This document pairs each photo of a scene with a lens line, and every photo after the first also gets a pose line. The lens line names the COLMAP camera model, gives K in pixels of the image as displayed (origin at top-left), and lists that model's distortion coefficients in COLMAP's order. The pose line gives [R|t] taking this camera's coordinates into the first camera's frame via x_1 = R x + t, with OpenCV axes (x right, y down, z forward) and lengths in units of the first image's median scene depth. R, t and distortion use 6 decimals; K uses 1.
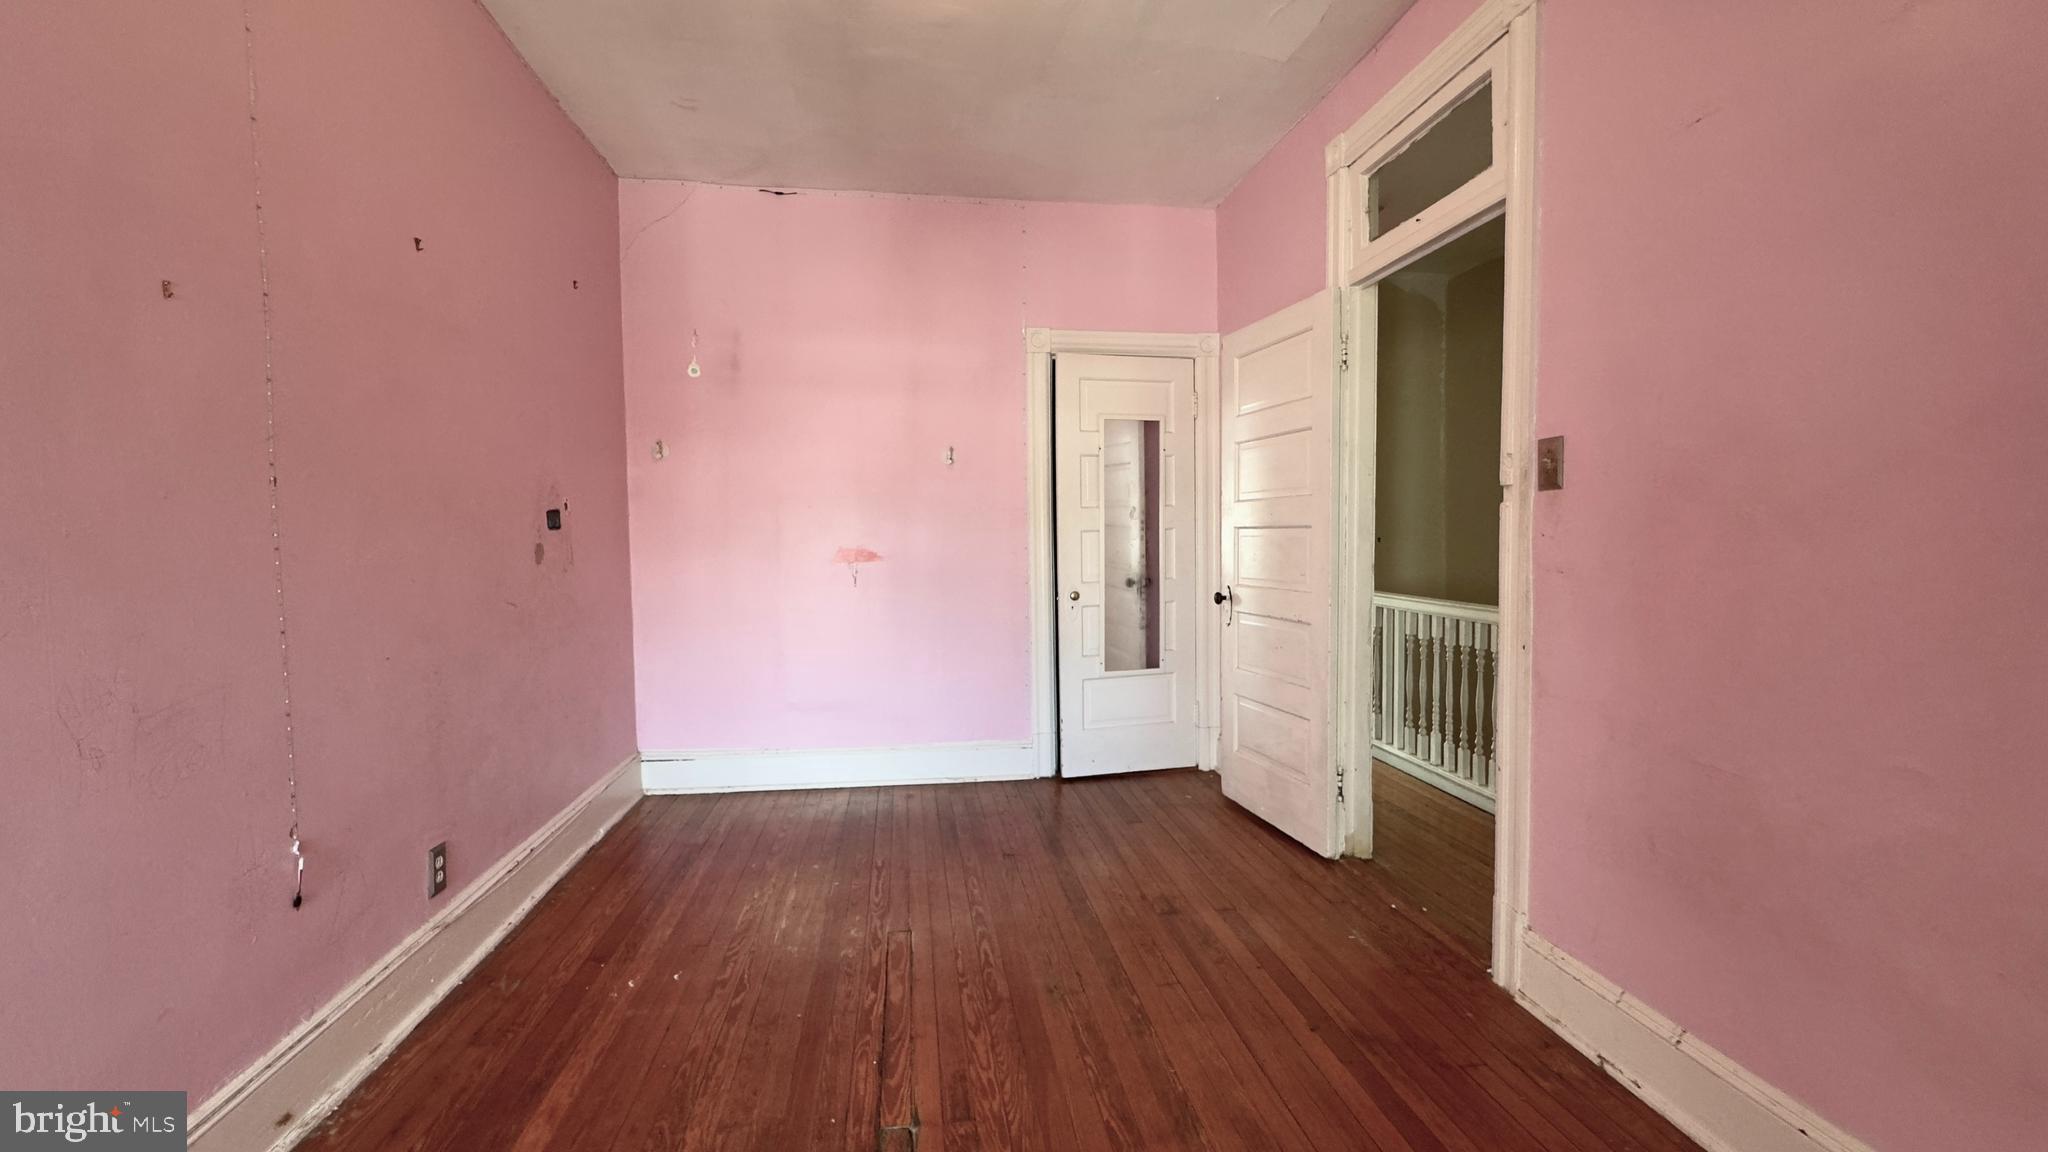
lens RADIAL K [[820.2, 0, 1022.7], [0, 820.2, 574.7], [0, 0, 1]] dist [-0.004959, 0.000400]
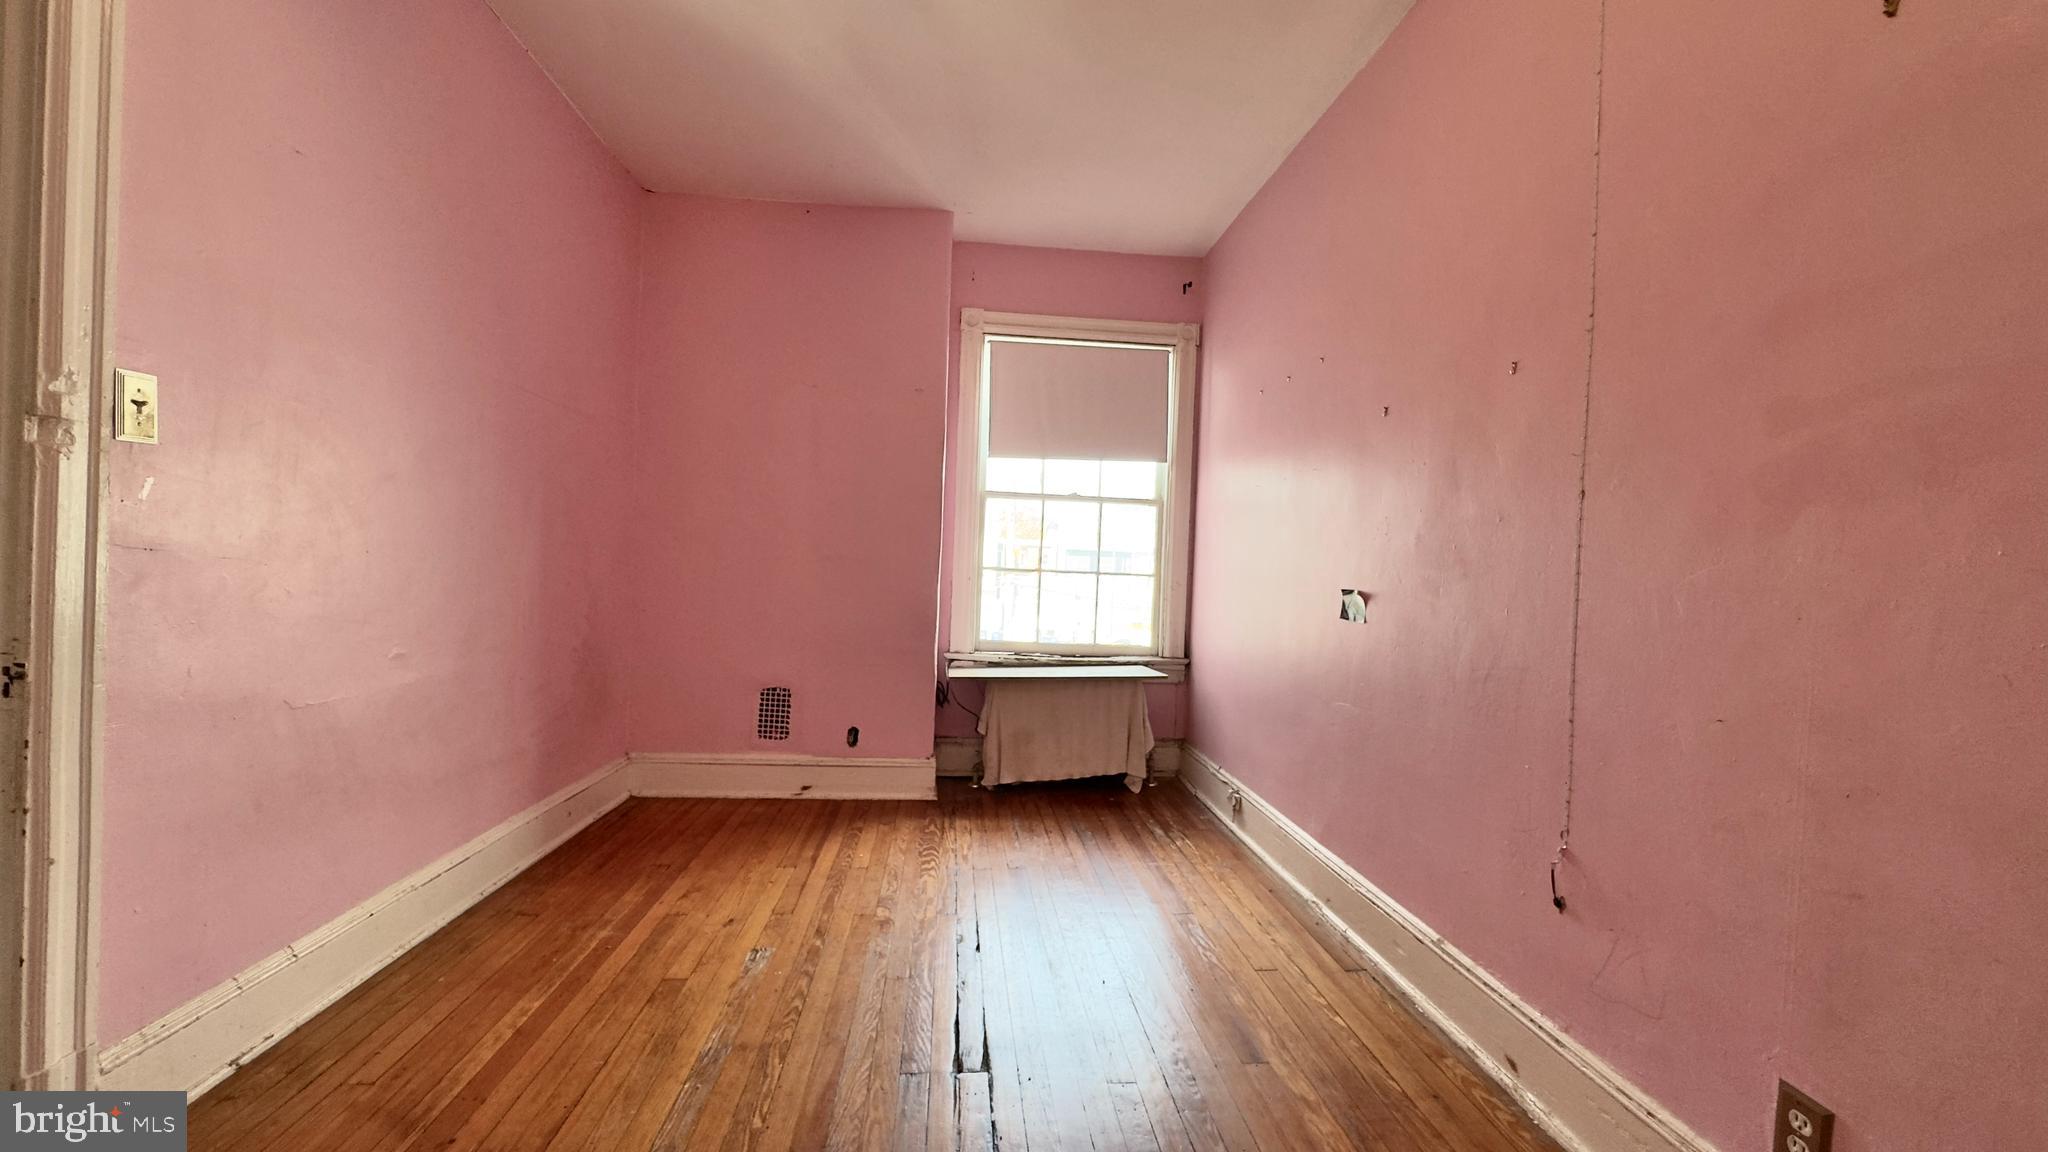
lens RADIAL K [[820.2, 0, 1022.7], [0, 820.2, 574.7], [0, 0, 1]] dist [-0.004959, 0.000400]
pose [[-0.997997, -0.029489, 0.055970, -0.199484], [-0.025799, 0.997517, 0.065537, -0.046521], [-0.057763, 0.063962, -0.996279, 1.551585]]
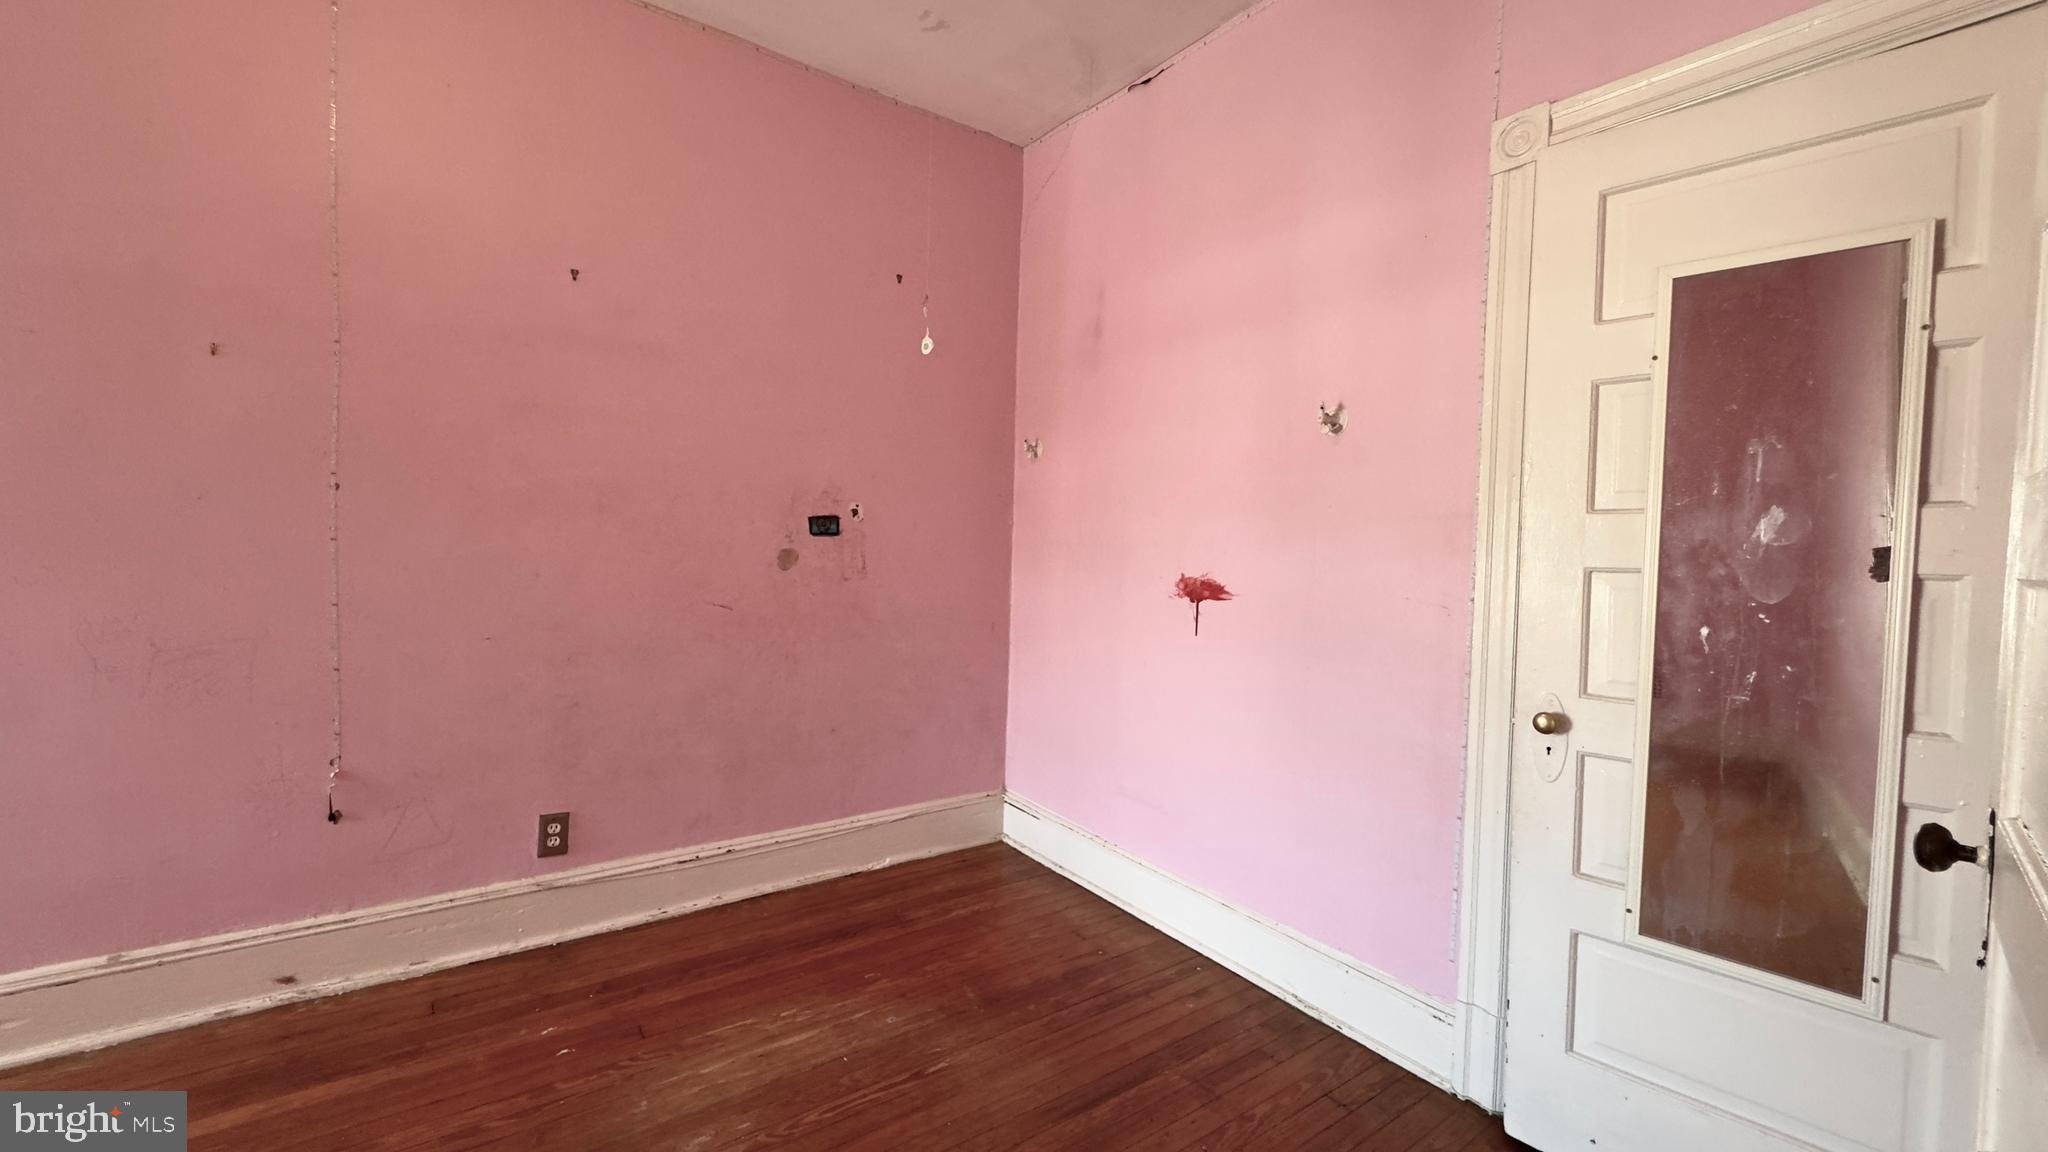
lens RADIAL K [[820.2, 0, 1022.7], [0, 820.2, 574.7], [0, 0, 1]] dist [-0.004959, 0.000400]
pose [[0.466126, 0.057377, -0.882856, 0.541346], [-0.078653, 0.996631, 0.023245, -0.067720], [0.881215, 0.058604, 0.469069, 1.011065]]
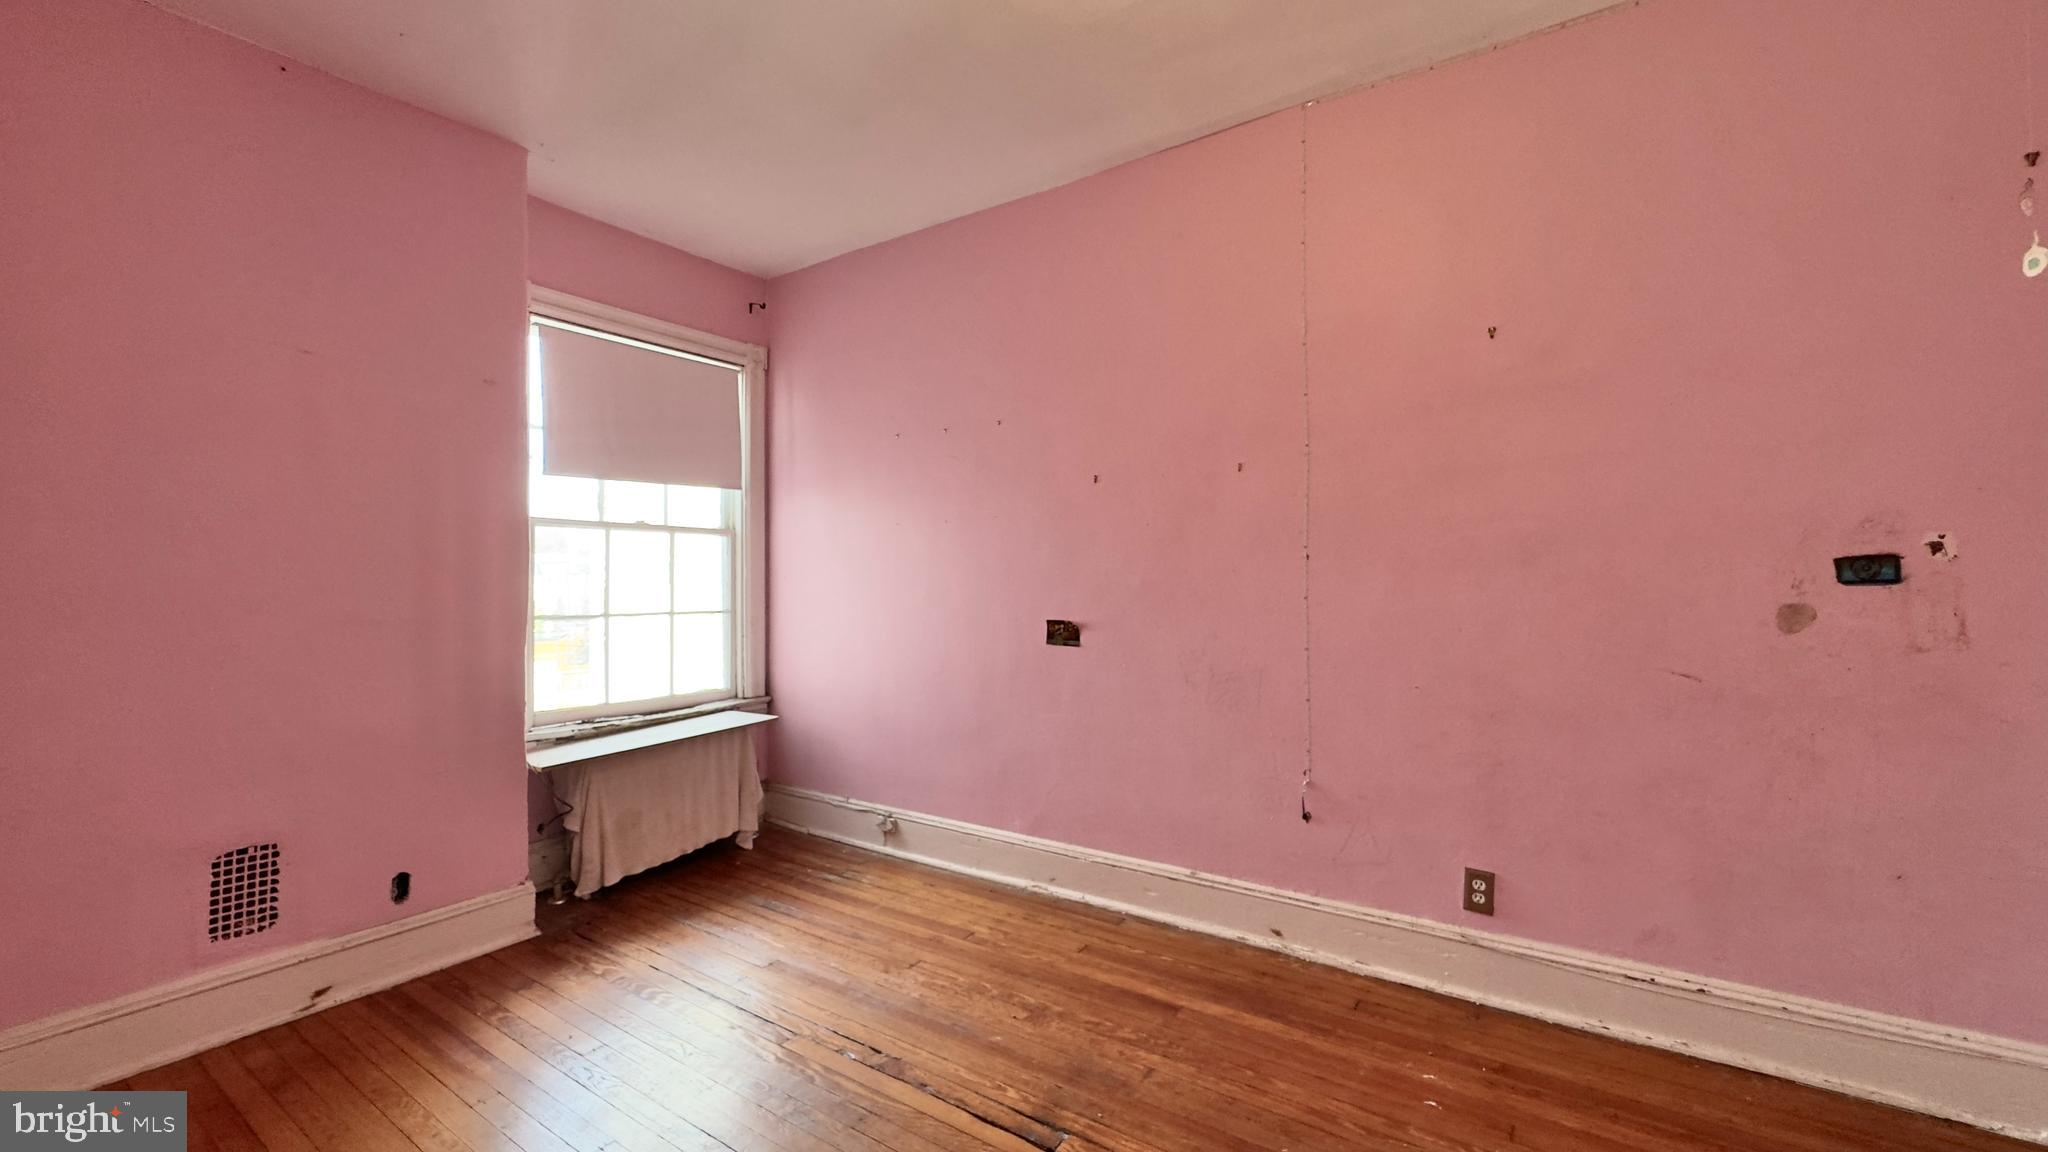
lens RADIAL K [[820.2, 0, 1022.7], [0, 820.2, 574.7], [0, 0, 1]] dist [-0.004959, 0.000400]
pose [[-0.677714, 0.007292, -0.735289, 0.515503], [-0.028327, 0.998950, 0.036015, -0.091021], [0.734779, 0.045237, -0.676796, 1.267209]]
